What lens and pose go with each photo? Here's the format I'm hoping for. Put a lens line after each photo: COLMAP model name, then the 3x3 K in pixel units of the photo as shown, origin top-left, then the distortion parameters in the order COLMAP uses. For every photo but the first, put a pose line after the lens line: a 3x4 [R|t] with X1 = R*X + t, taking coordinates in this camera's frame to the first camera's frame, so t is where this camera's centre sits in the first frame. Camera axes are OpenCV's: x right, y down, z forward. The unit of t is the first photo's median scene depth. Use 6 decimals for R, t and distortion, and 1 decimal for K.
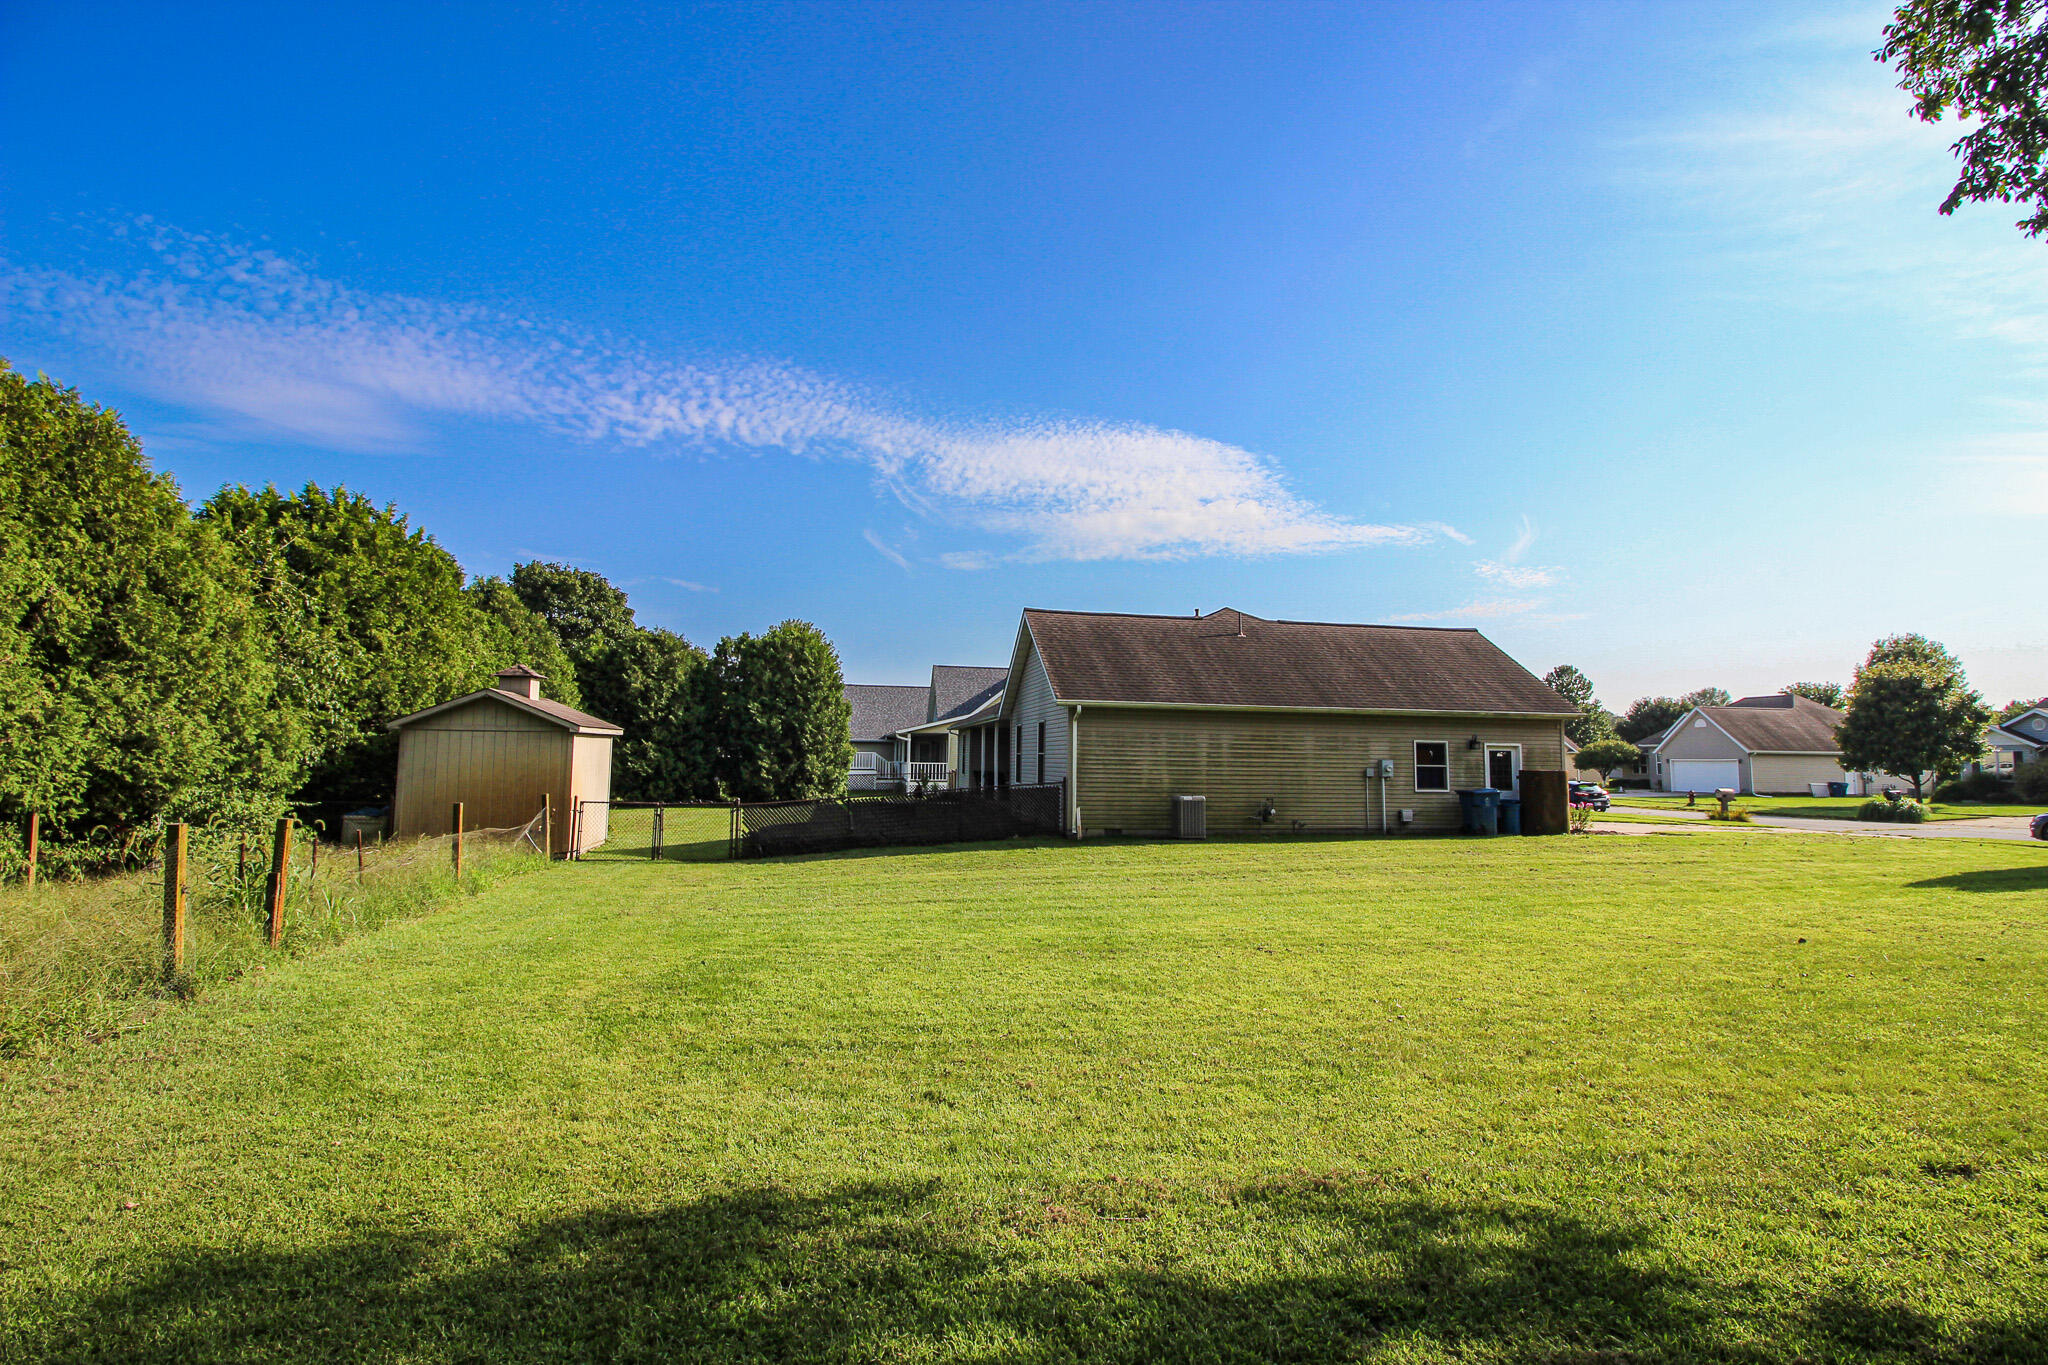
lens RADIAL K [[947.0, 0, 1024.0], [0, 947.0, 682.5], [0, 0, 1]] dist [-0.007515, -0.007729]
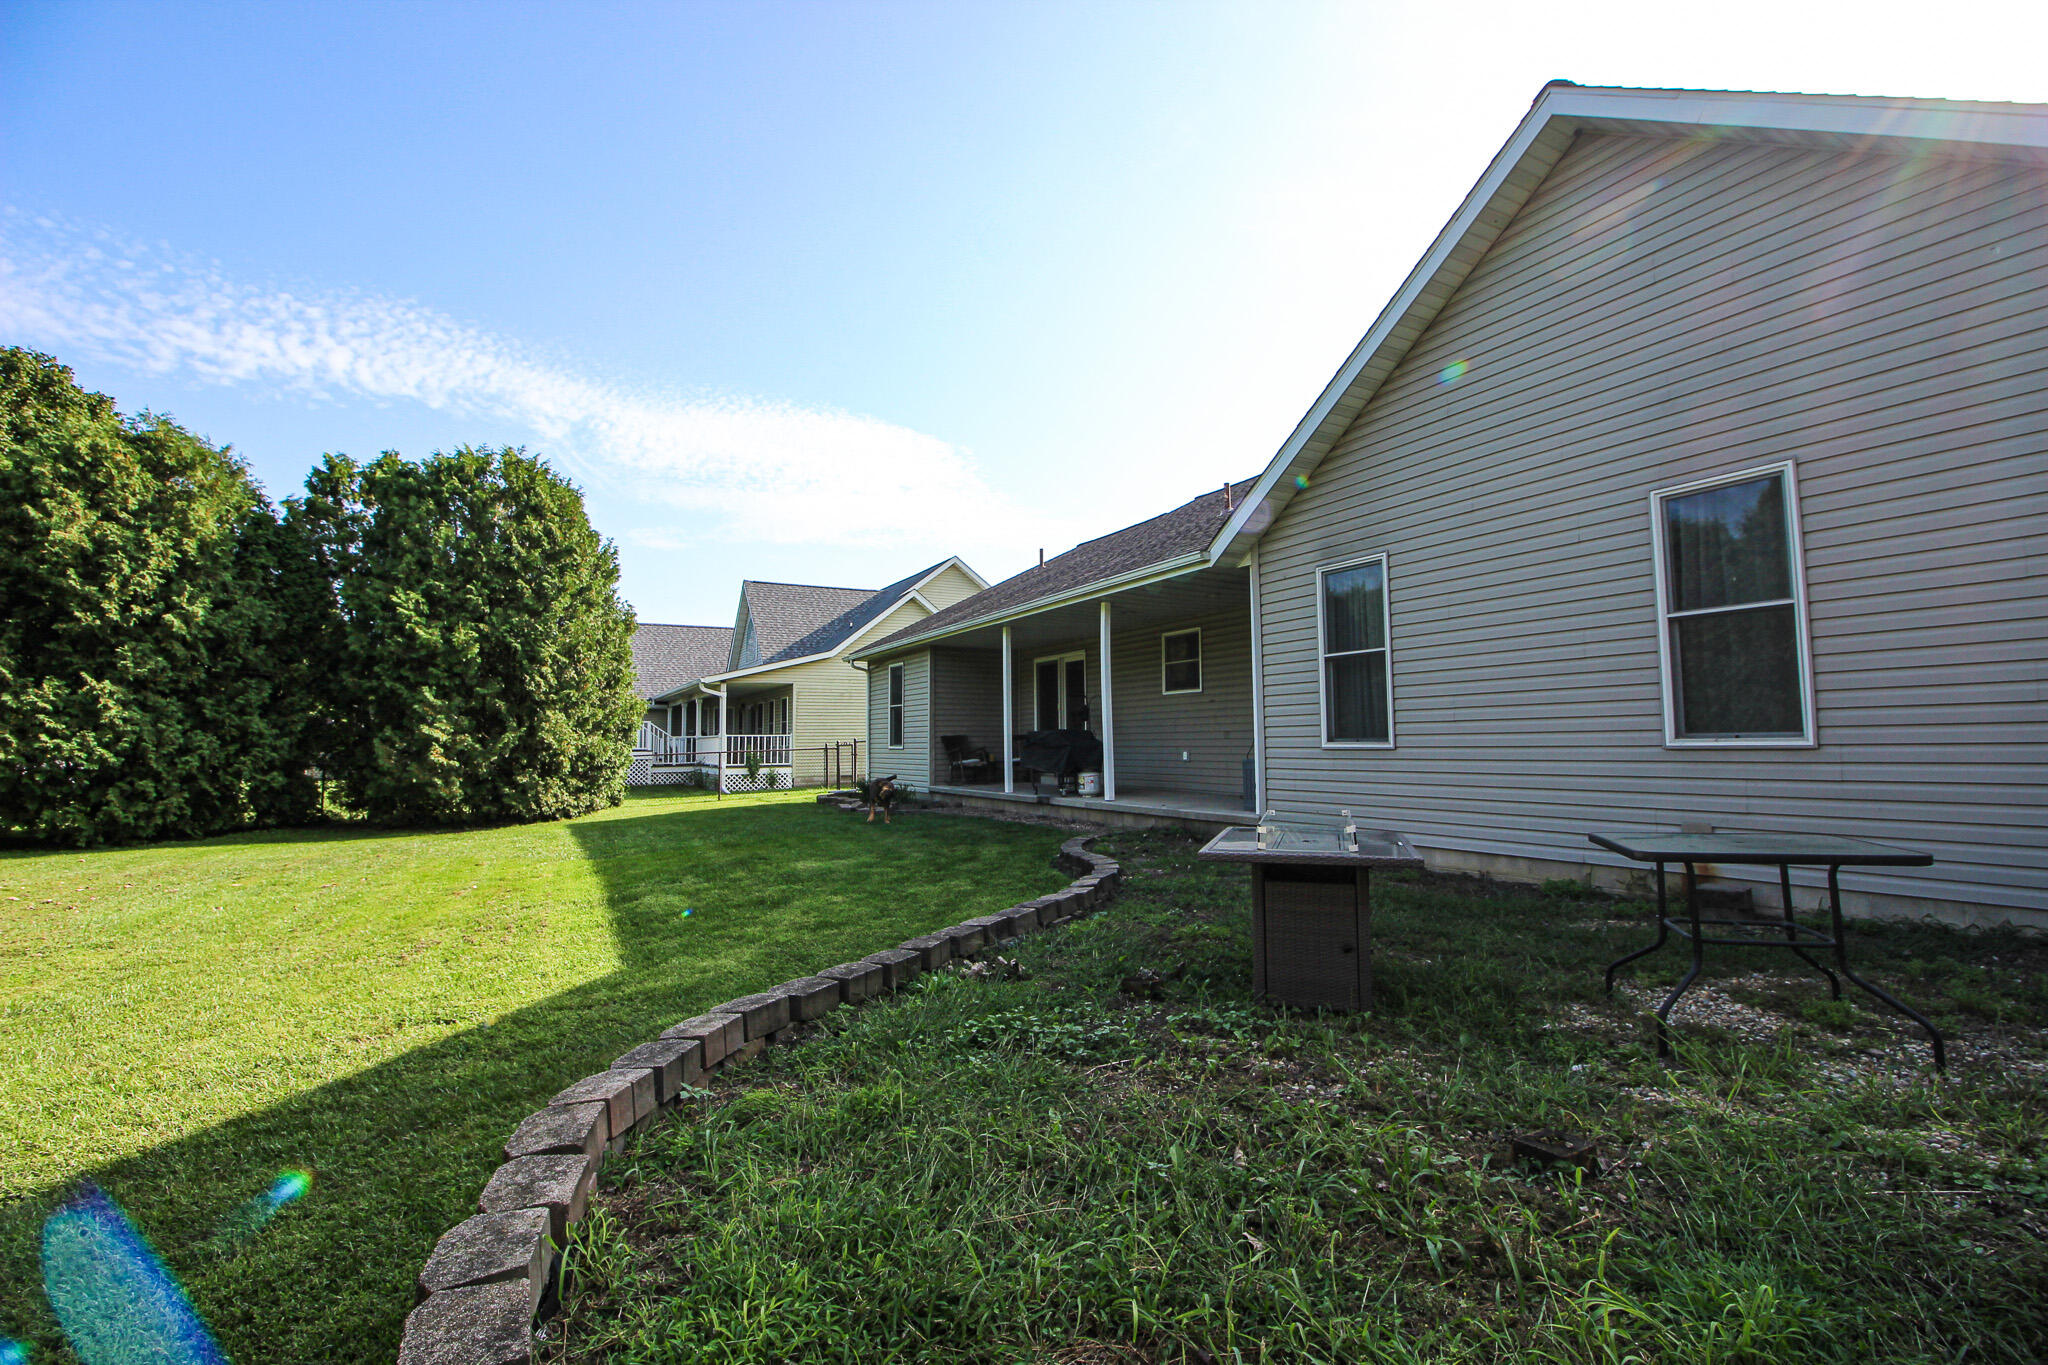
lens RADIAL K [[947.0, 0, 1024.0], [0, 947.0, 682.5], [0, 0, 1]] dist [-0.007515, -0.007729]
pose [[0.948058, -0.002341, 0.318090, -0.152876], [-0.000368, 0.999964, 0.008455, 0.057769], [-0.318098, -0.008133, 0.948023, 0.493168]]
